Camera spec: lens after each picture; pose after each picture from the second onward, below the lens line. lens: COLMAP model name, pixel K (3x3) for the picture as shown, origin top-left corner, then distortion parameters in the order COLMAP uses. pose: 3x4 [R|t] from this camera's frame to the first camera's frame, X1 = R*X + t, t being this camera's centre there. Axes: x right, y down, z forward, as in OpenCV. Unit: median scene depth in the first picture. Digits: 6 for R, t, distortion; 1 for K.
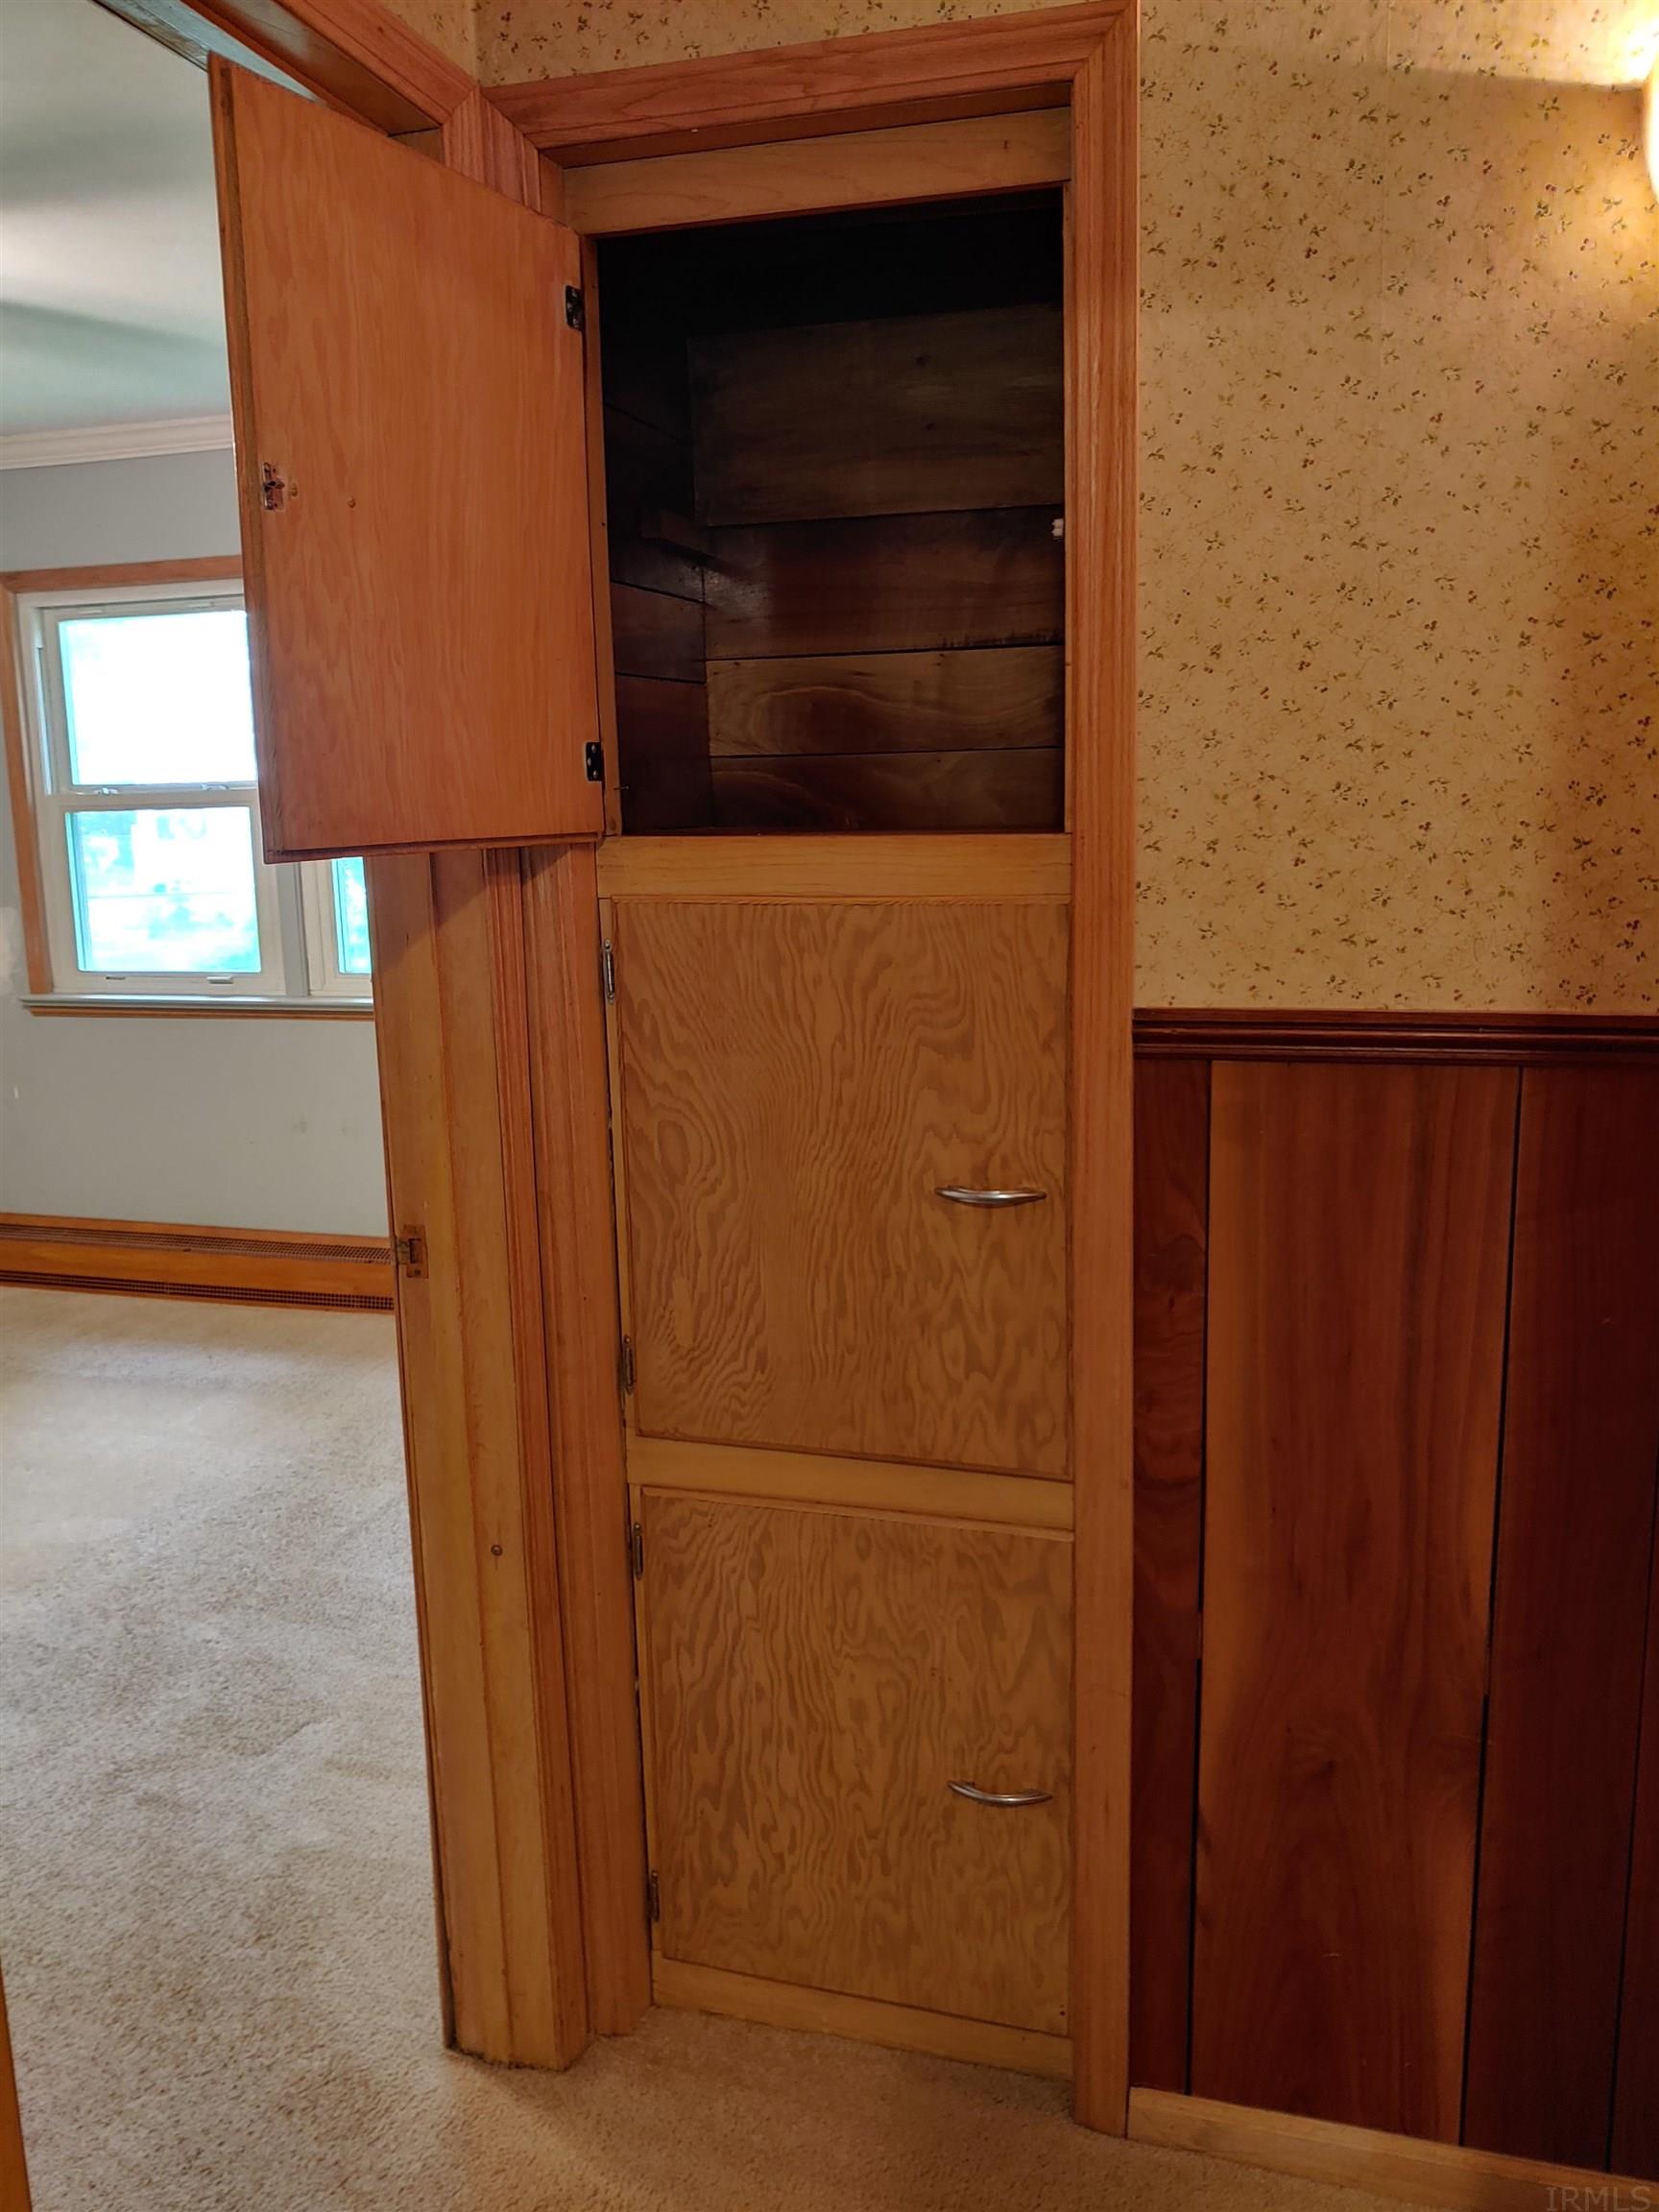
lens RADIAL K [[1727.6, 0, 812.9], [0, 1727.6, 1110.6], [0, 0, 1]] dist [-0.022304, 0.005931]
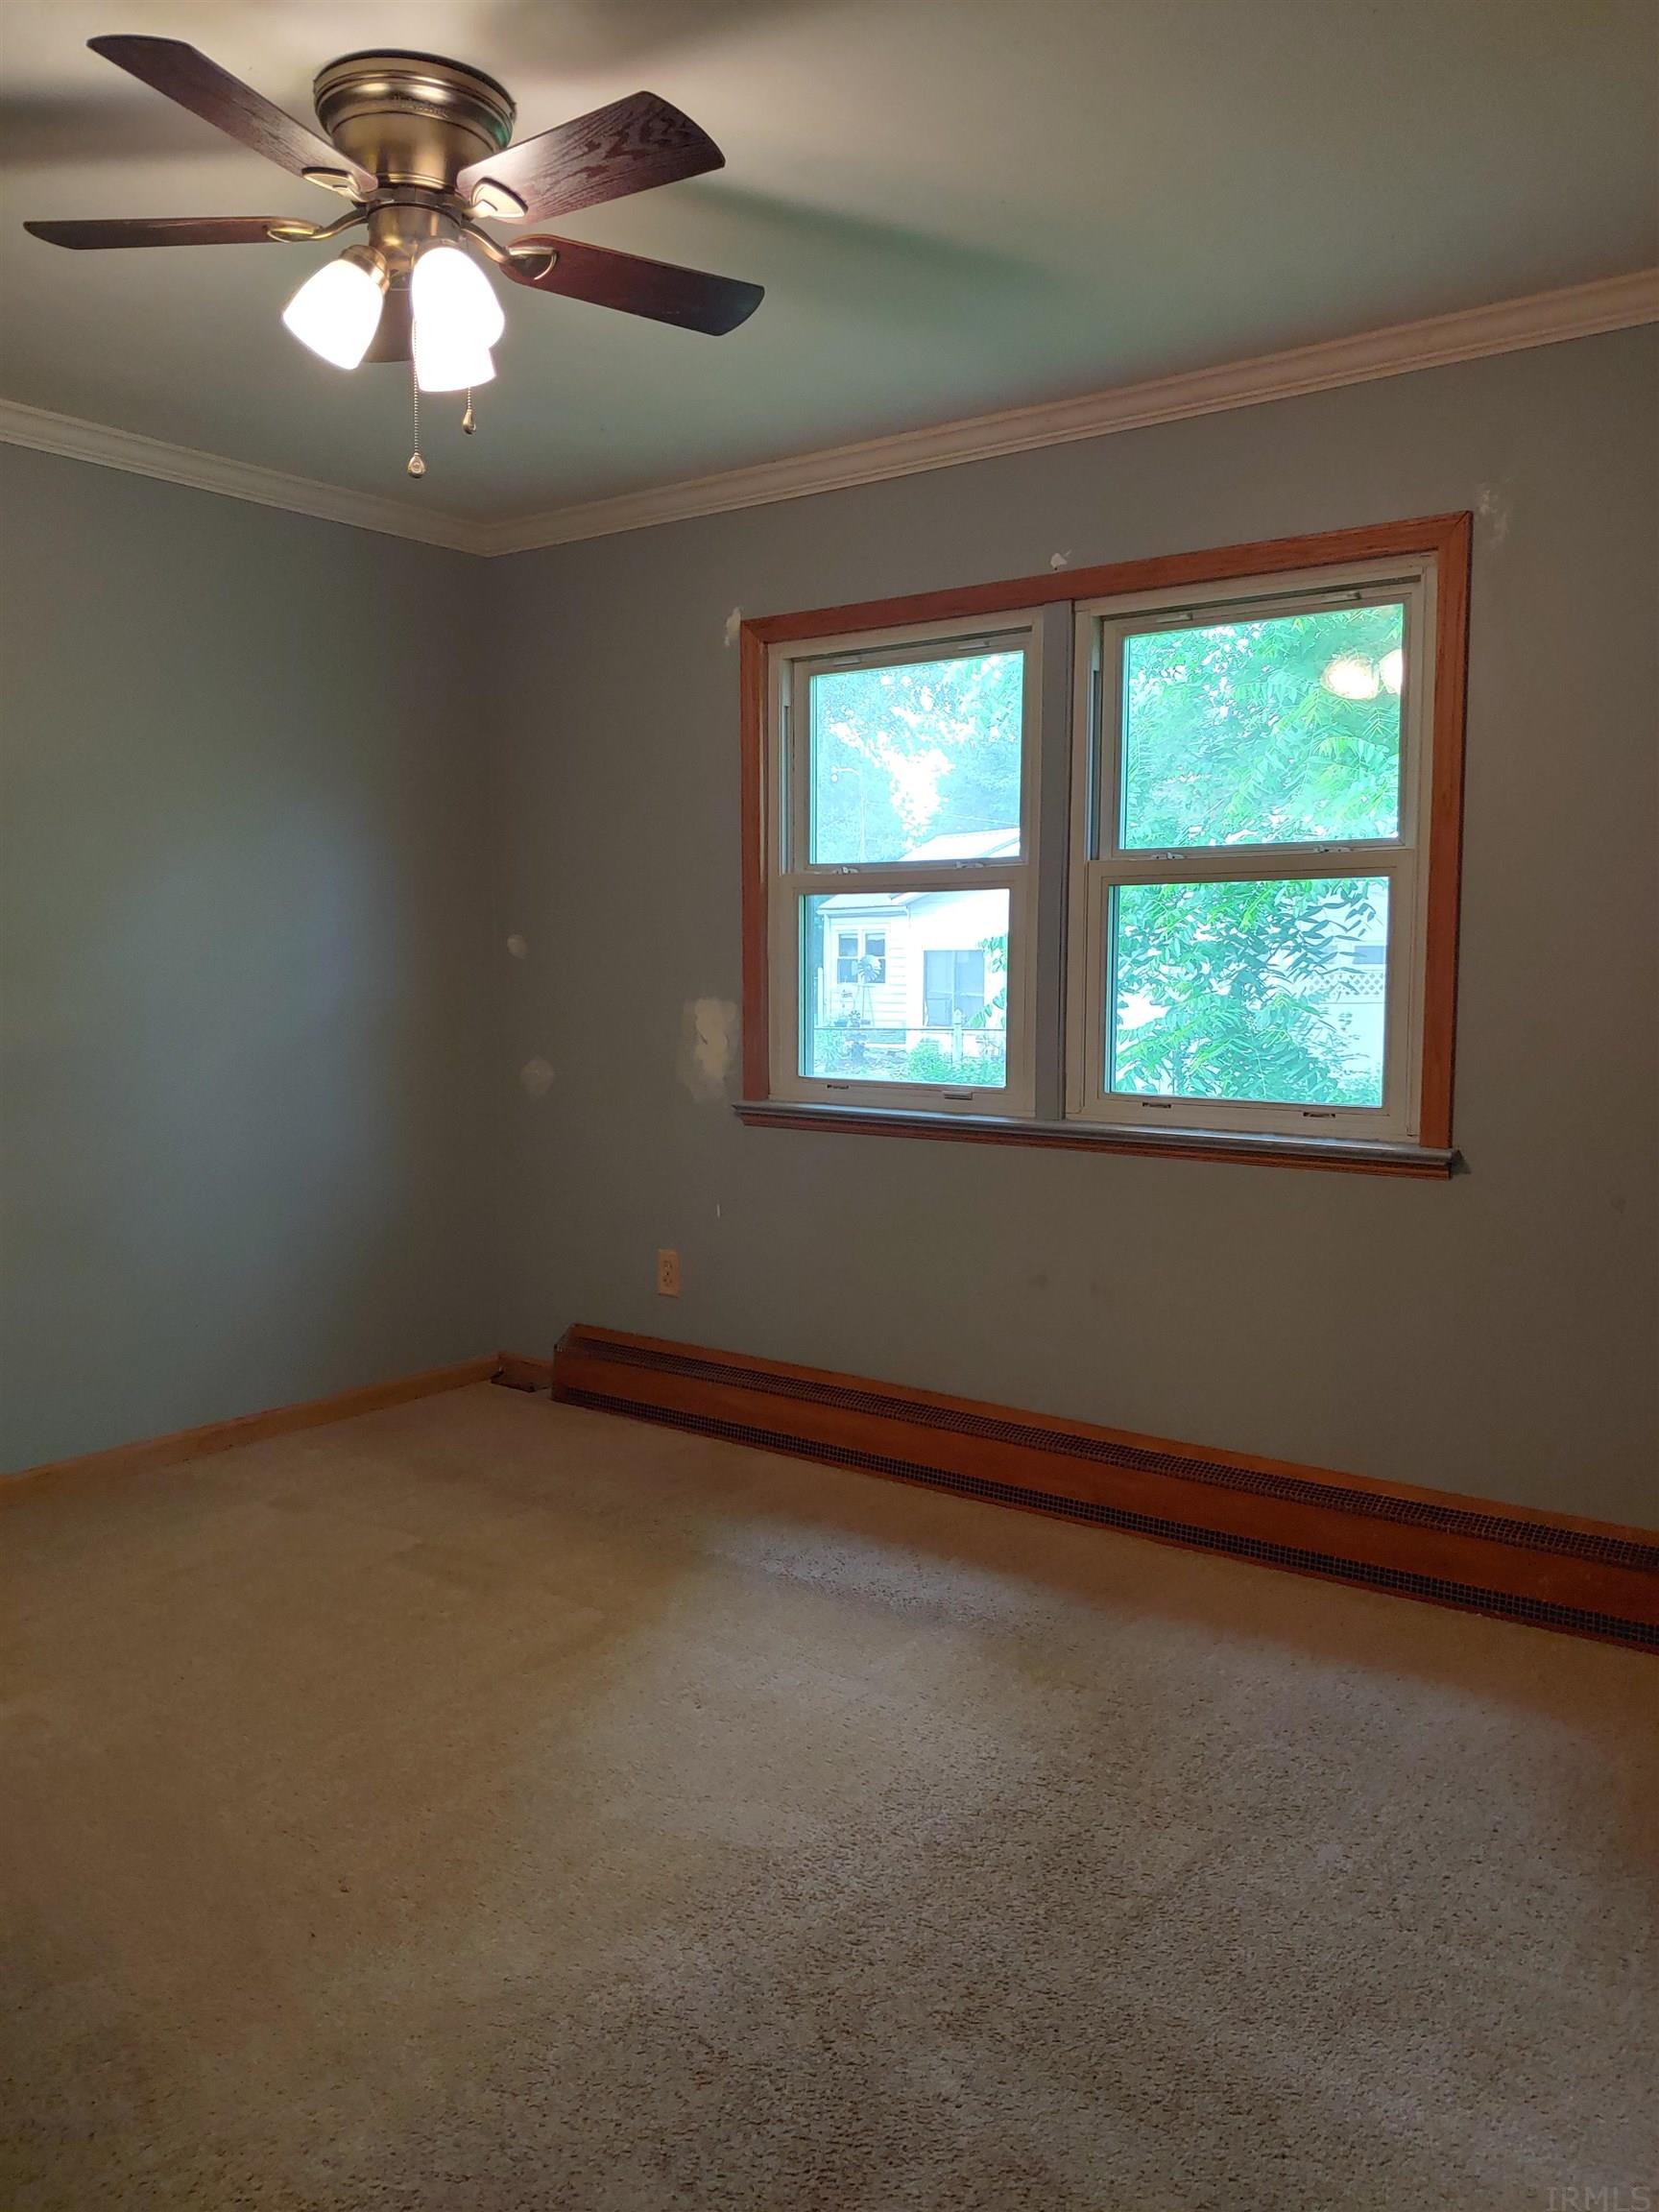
lens RADIAL K [[1727.6, 0, 839.6], [0, 1727.6, 1093.4], [0, 0, 1]] dist [-0.022304, 0.005931]
pose [[0.935938, 0.048230, -0.348848, -0.139647], [-0.081733, 0.993279, -0.081958, -0.005198], [0.342550, 0.105220, 0.933589, 0.268206]]
